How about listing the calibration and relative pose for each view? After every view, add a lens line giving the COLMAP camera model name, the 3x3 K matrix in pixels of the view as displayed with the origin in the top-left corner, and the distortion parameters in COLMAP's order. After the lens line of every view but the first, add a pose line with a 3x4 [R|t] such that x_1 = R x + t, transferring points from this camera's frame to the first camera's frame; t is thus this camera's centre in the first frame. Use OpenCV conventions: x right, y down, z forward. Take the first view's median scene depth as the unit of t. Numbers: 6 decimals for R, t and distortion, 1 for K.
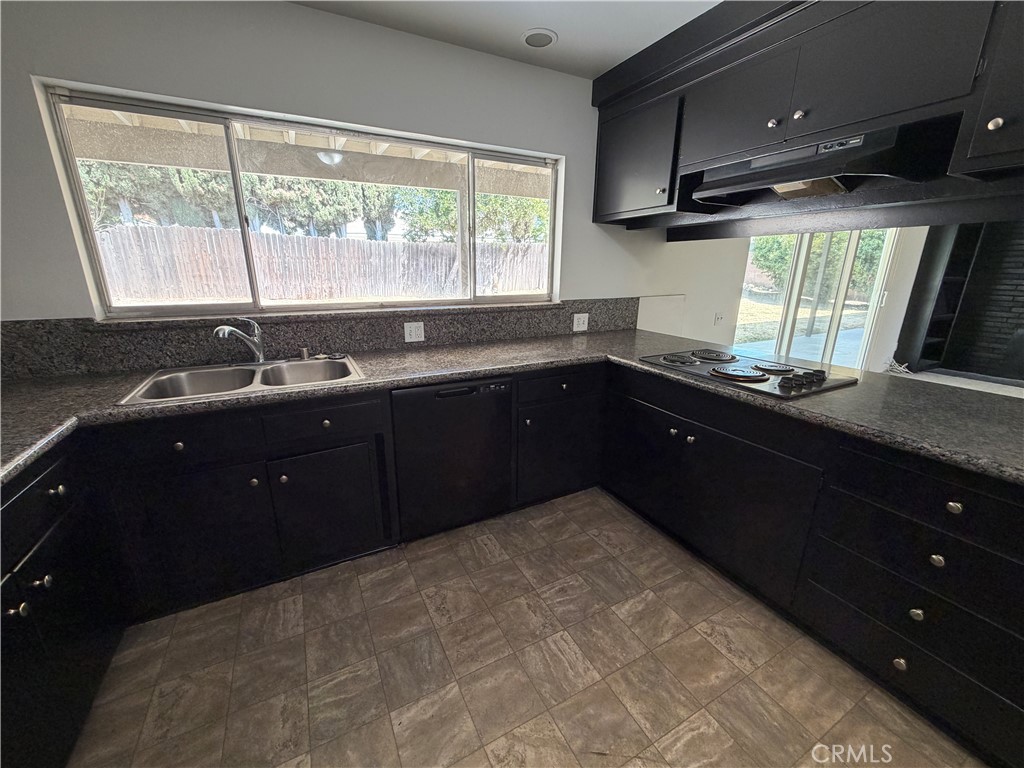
lens RADIAL K [[413.2, 0, 511.4], [0, 413.2, 383.5], [0, 0, 1]] dist [-0.000441, 0.000096]
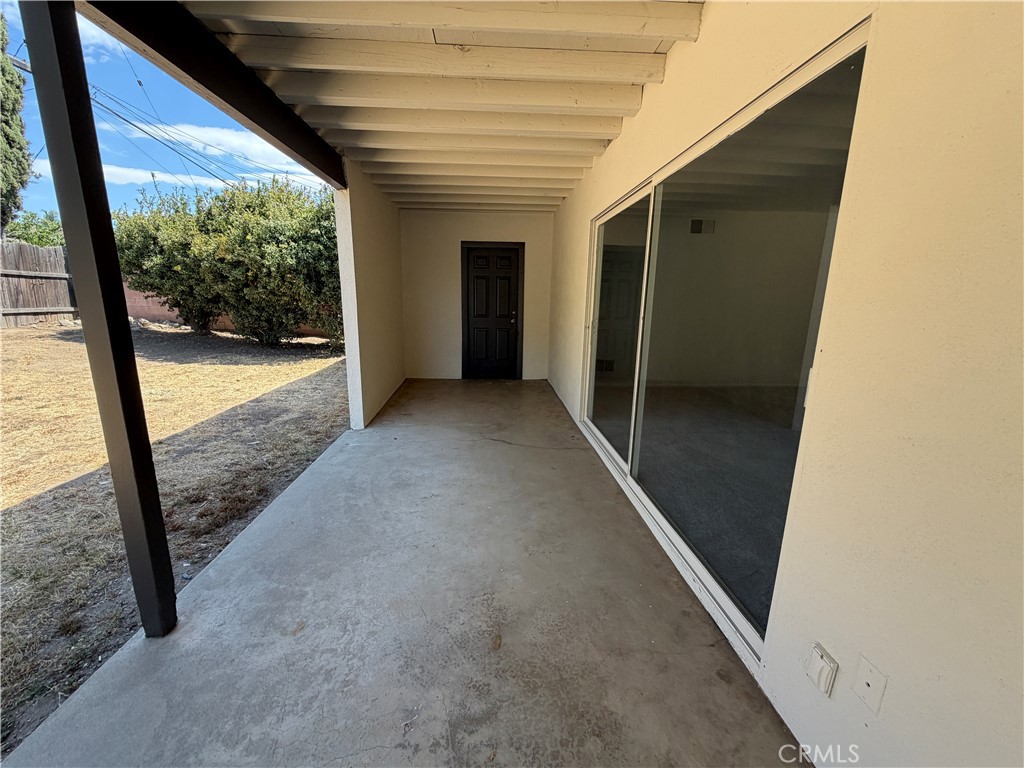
lens RADIAL K [[413.2, 0, 511.9], [0, 413.2, 385.1], [0, 0, 1]] dist [-0.000441, 0.000096]
pose [[0.428778, -0.191592, 0.882860, 0.345899], [0.237619, 0.966761, 0.094396, -0.107600], [-0.871600, 0.169309, 0.460051, 0.403409]]
